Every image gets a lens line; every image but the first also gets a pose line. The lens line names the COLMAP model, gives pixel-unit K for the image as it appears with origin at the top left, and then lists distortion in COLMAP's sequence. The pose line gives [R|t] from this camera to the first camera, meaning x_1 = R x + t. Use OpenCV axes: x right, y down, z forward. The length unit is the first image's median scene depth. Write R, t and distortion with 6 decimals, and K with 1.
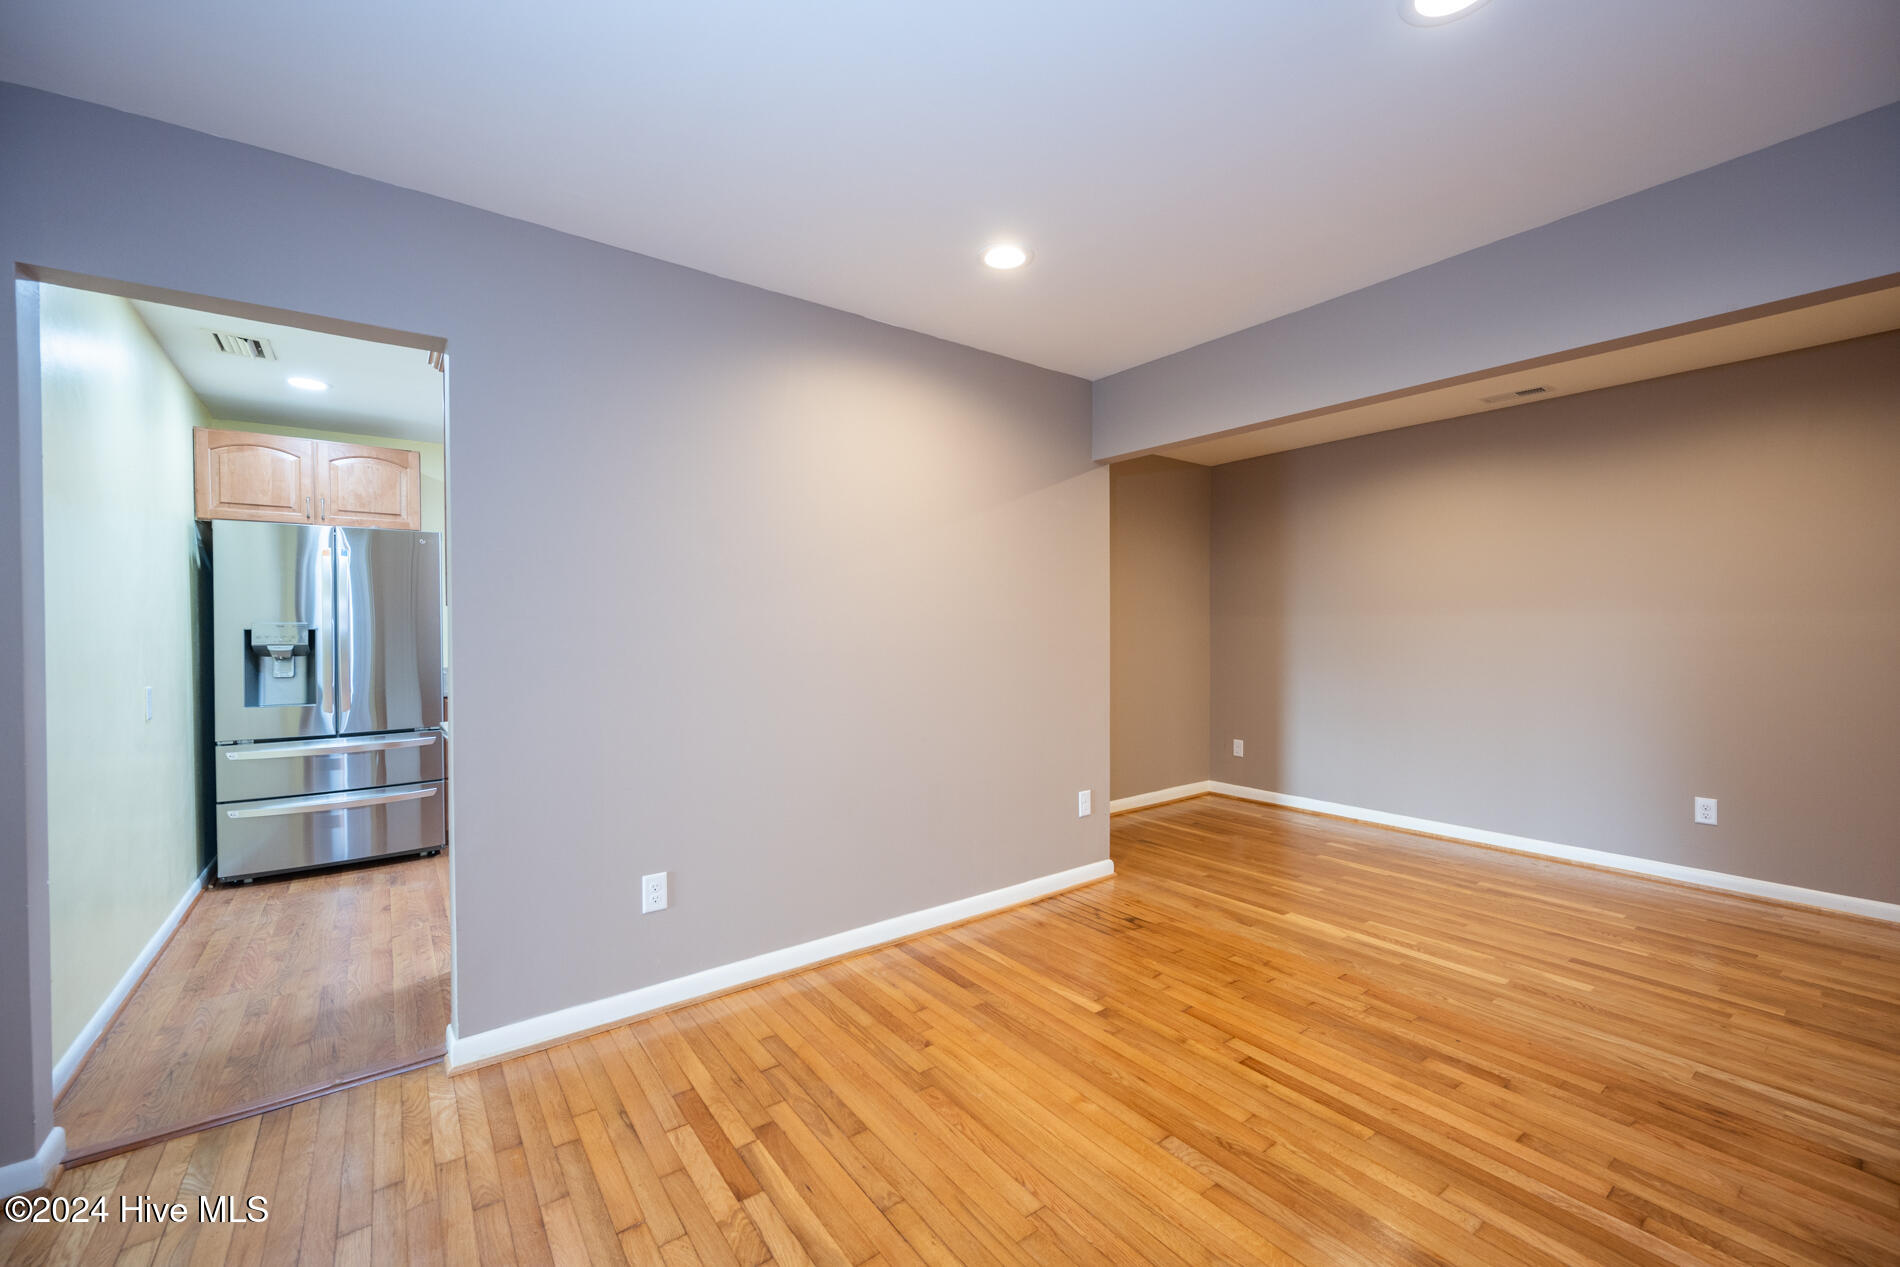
lens RADIAL K [[754.8, 0, 957.5], [0, 754.8, 638.2], [0, 0, 1]] dist [-0.000885, -0.000038]
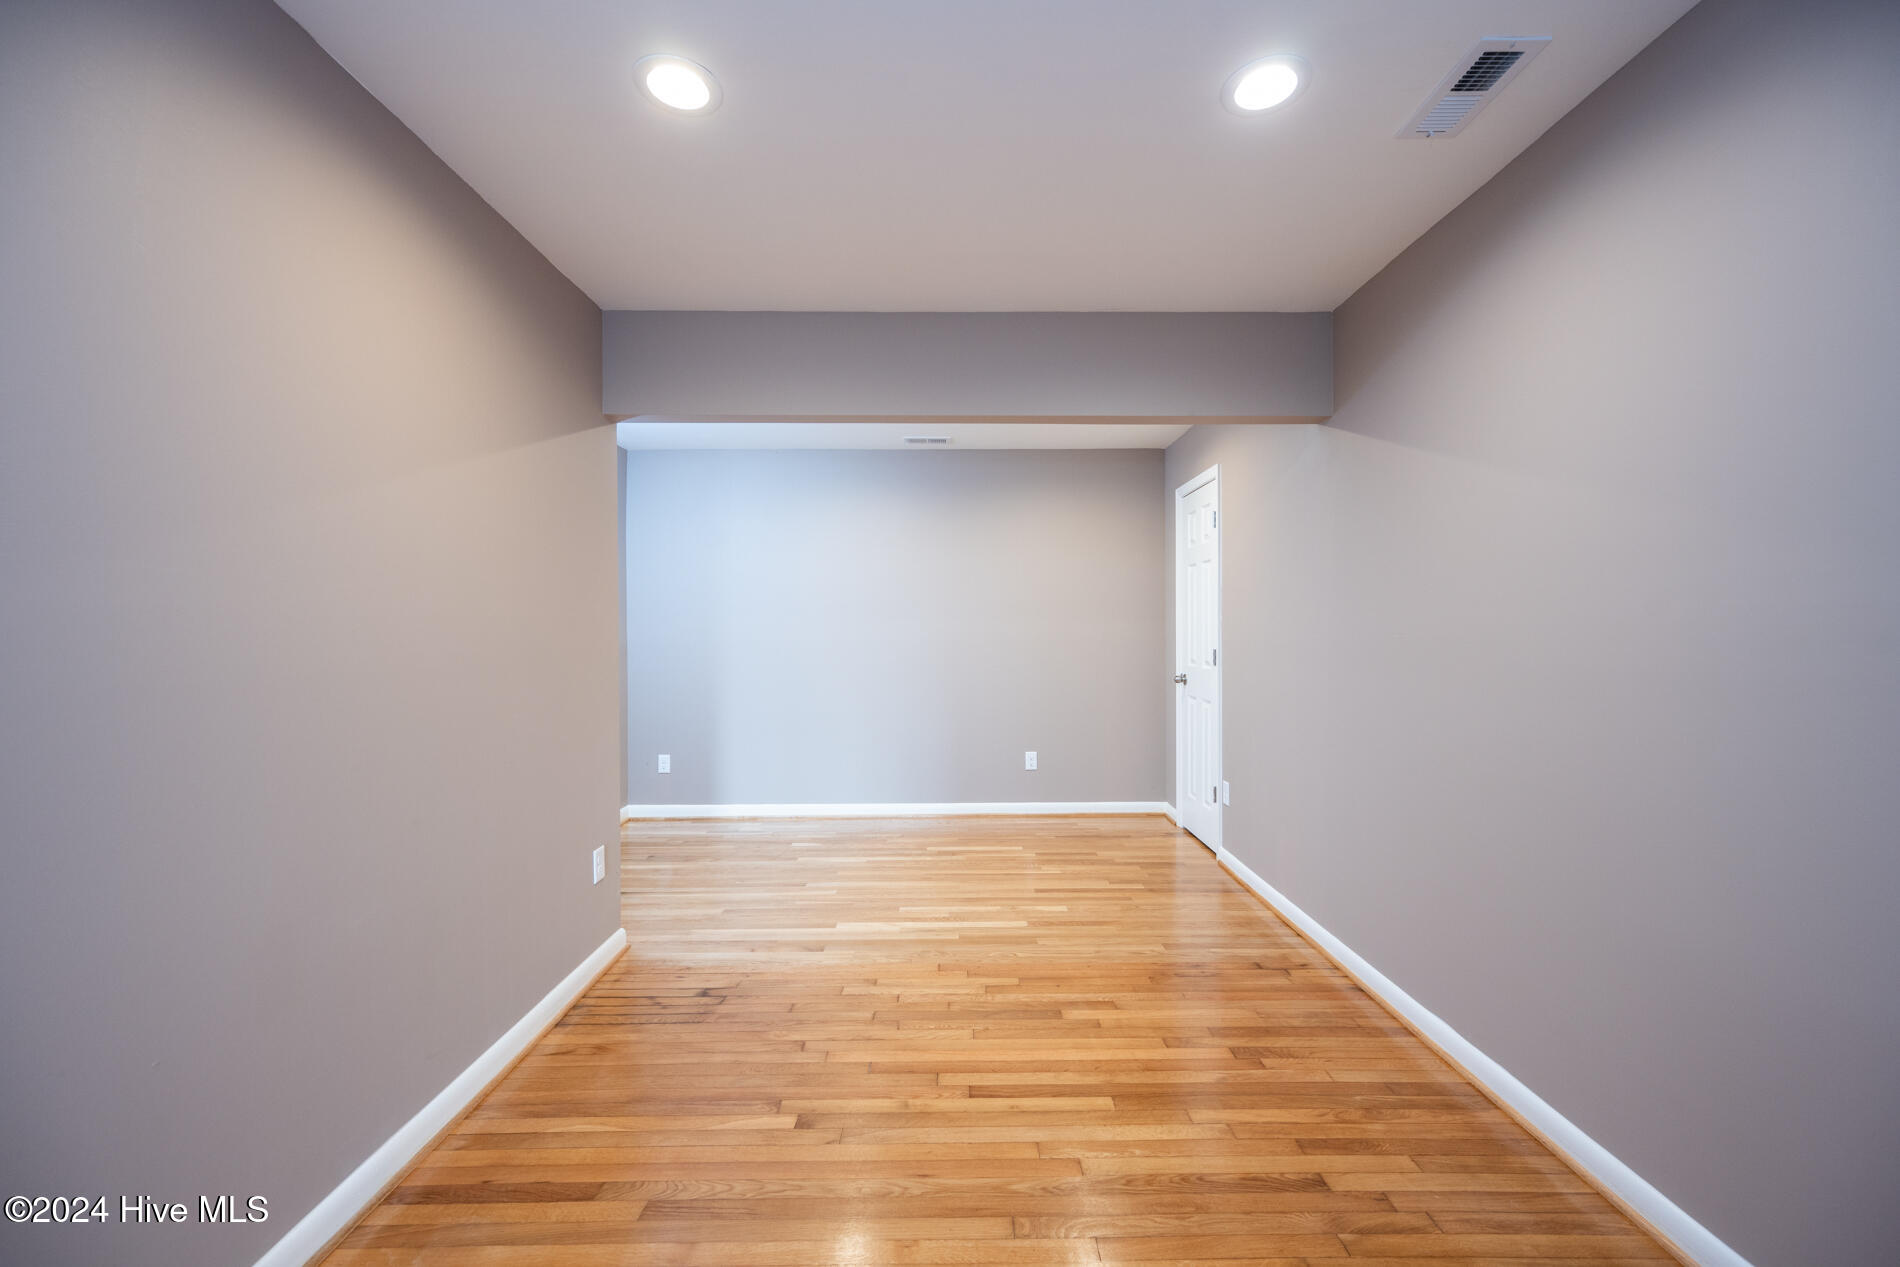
lens RADIAL K [[749.3, 0, 957.5], [0, 749.3, 630.1], [0, 0, 1]] dist [-0.000323, 0.000004]
pose [[0.599821, 0.000090, 0.800134, -0.287163], [0.012774, 0.999871, -0.009688, -0.006149], [-0.800032, 0.016032, 0.599743, 0.337963]]
